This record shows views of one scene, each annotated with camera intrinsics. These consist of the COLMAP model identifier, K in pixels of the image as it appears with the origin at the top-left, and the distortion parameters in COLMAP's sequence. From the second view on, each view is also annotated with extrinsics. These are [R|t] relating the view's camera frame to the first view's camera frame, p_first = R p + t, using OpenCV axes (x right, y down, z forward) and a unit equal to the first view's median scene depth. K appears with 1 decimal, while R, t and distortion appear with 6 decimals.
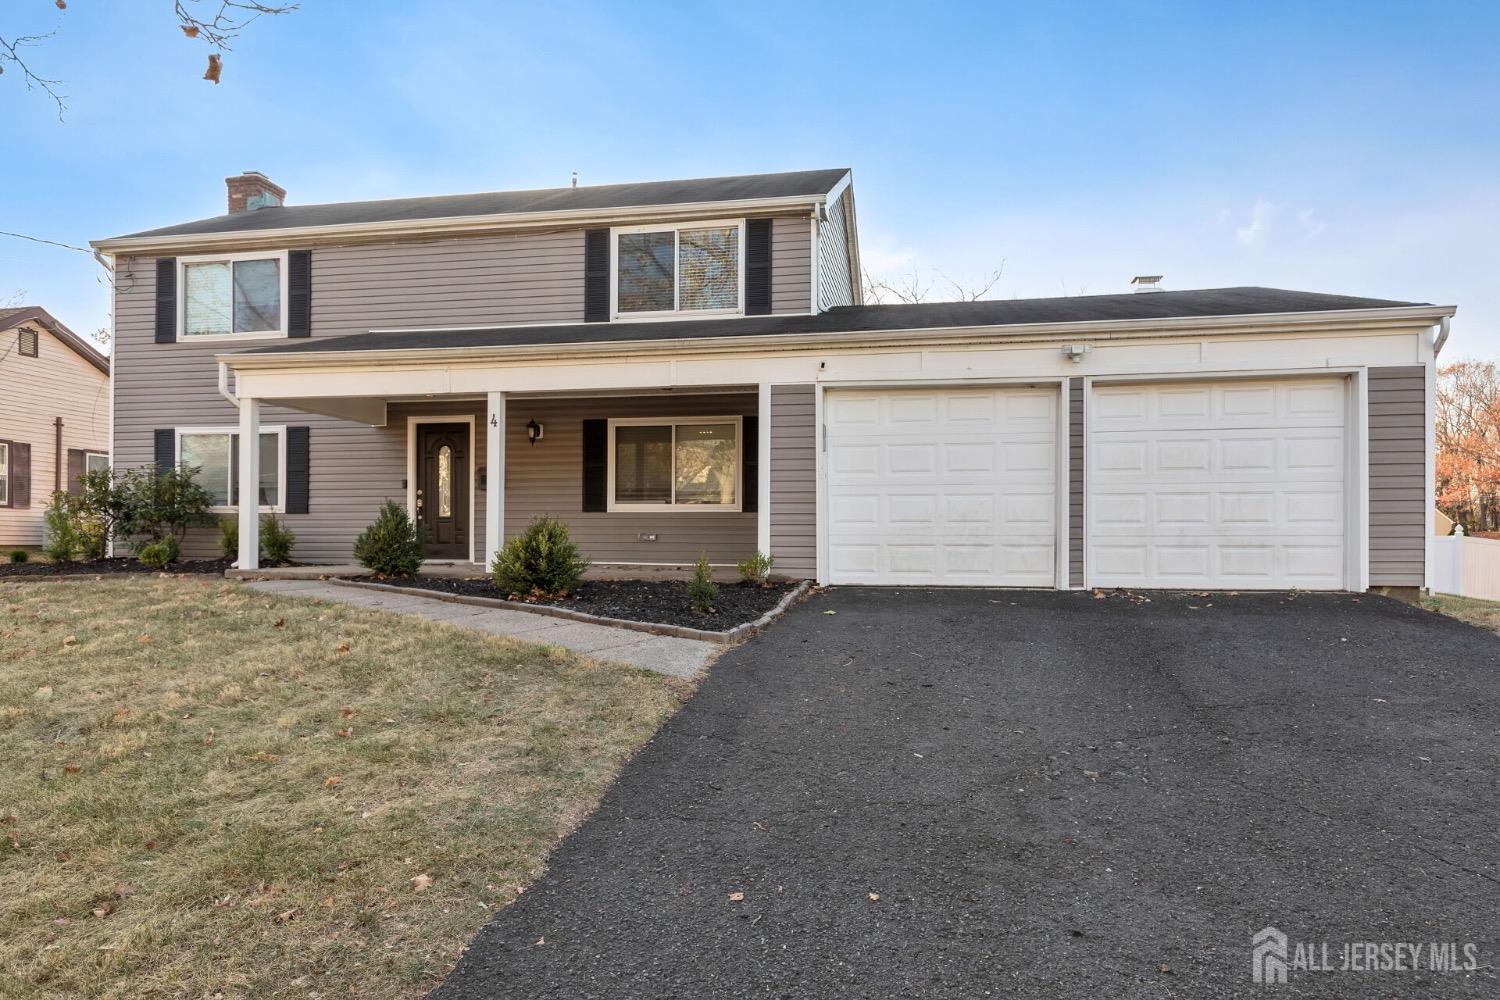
lens RADIAL K [[935.3, 0, 764.6], [0, 935.3, 520.4], [0, 0, 1]] dist [-0.002445, 0.004300]
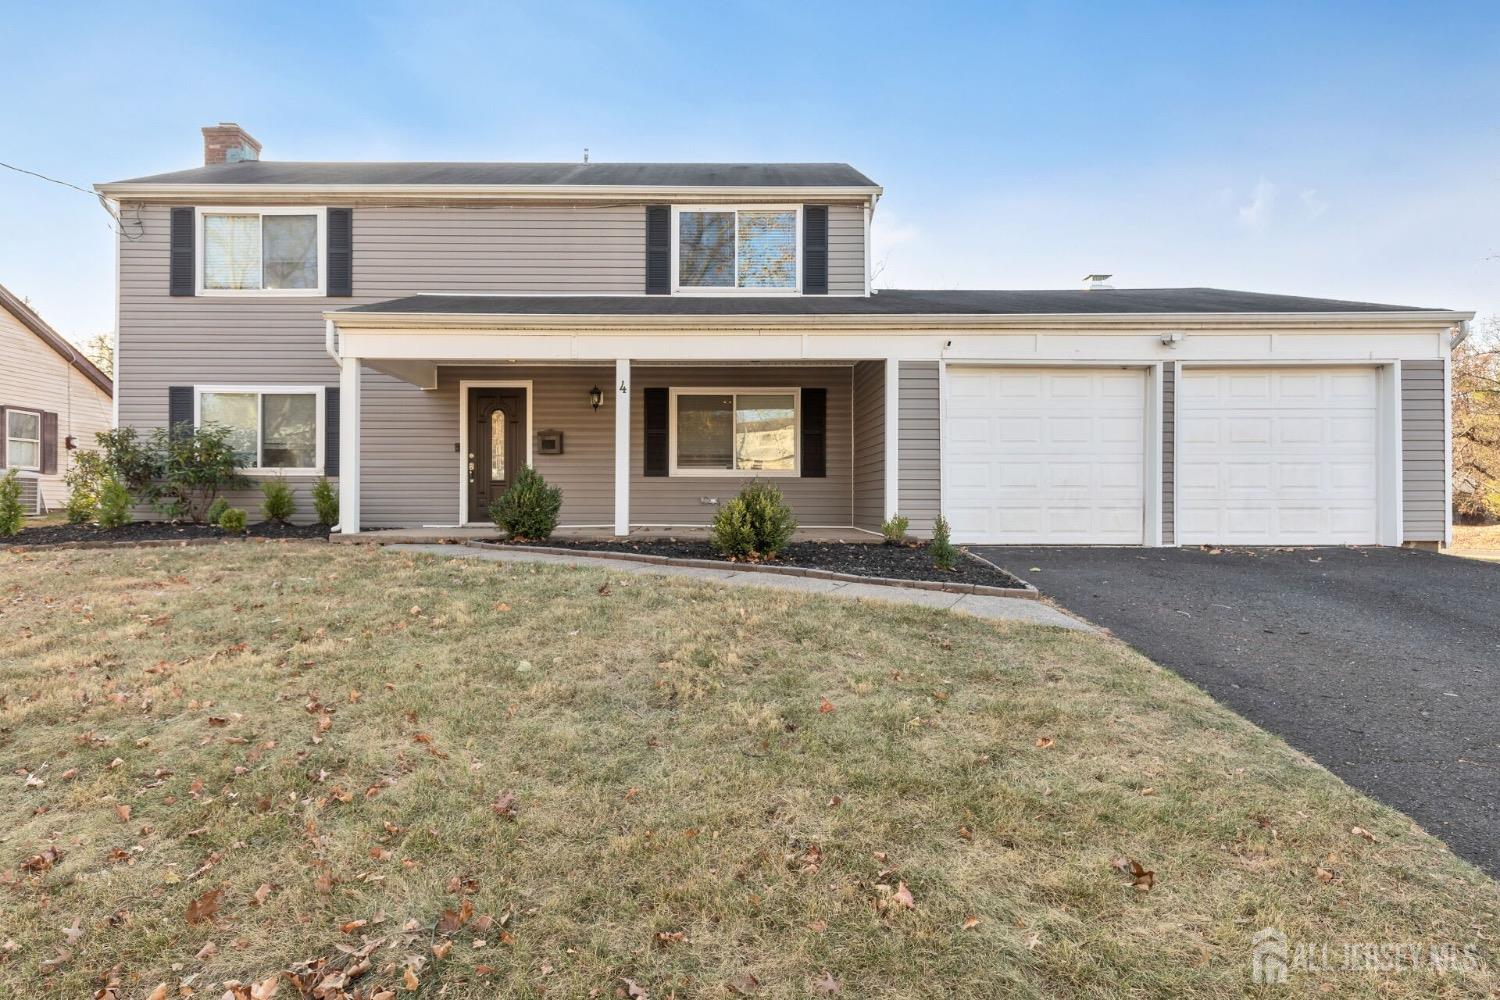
lens RADIAL K [[855.6, 0, 723.0], [0, 855.6, 489.8], [0, 0, 1]] dist [0.004123, -0.000533]
pose [[0.983955, 0.002498, 0.178399, -0.287016], [-0.003615, 0.999976, 0.005937, 0.000114], [-0.178380, -0.006486, 0.983940, 0.045785]]
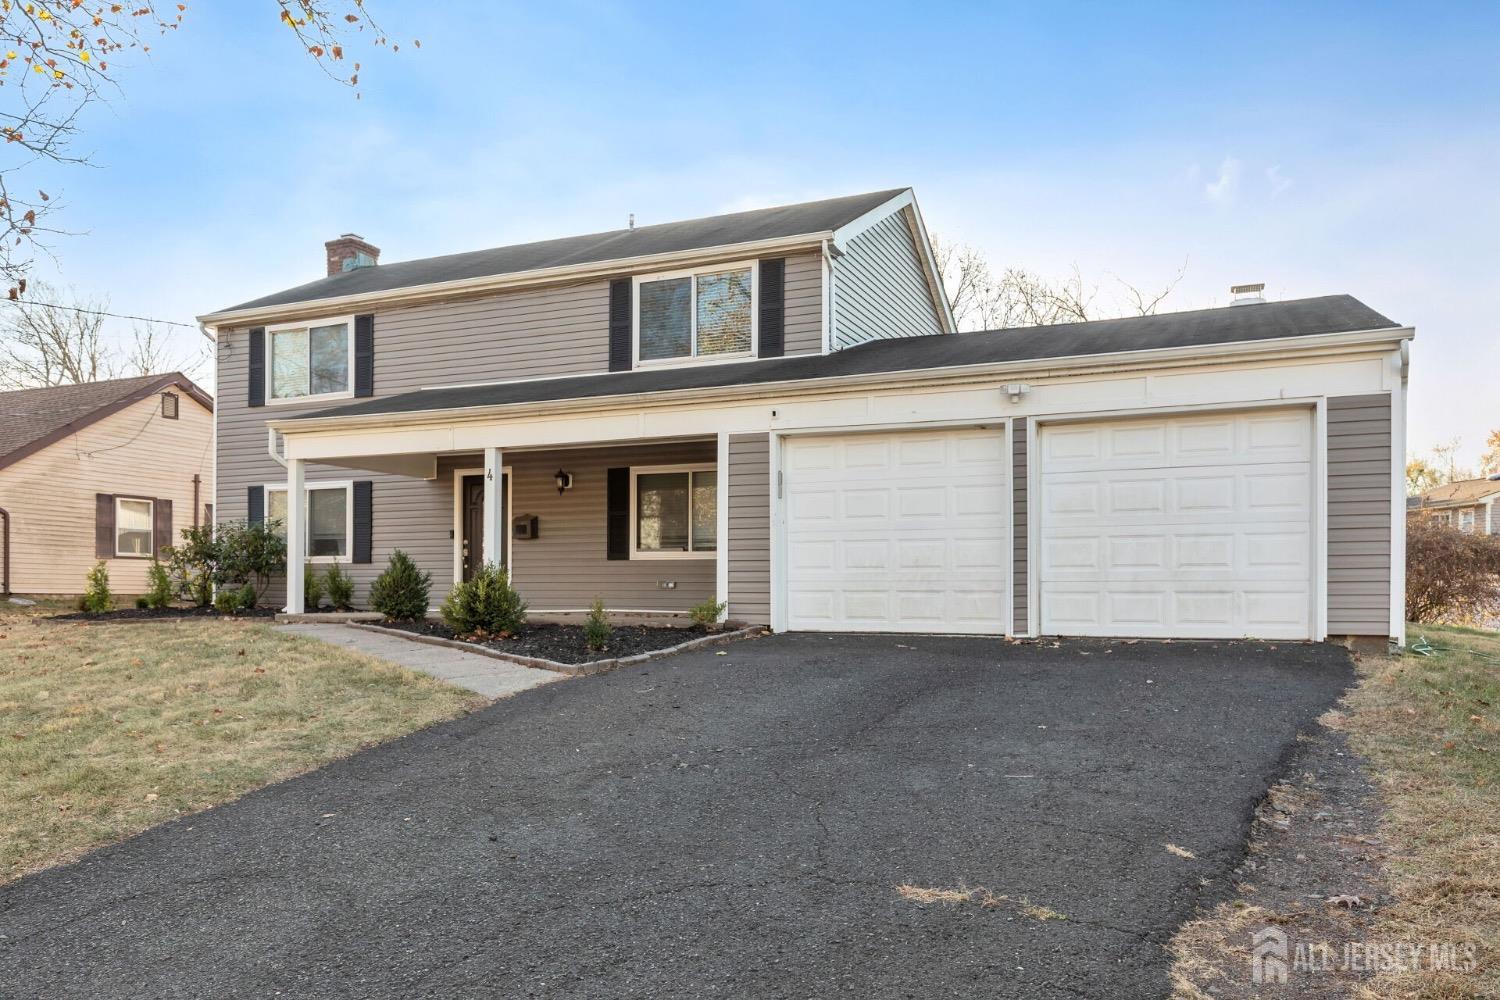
lens RADIAL K [[1112.7, 0, 753.1], [0, 1112.7, 561.0], [0, 0, 1]] dist [-0.004241, 0.003436]
pose [[0.973269, -0.006427, -0.229577, 0.240172], [0.004610, 0.999954, -0.008449, 0.002770], [0.229620, 0.007165, 0.973254, -0.133551]]
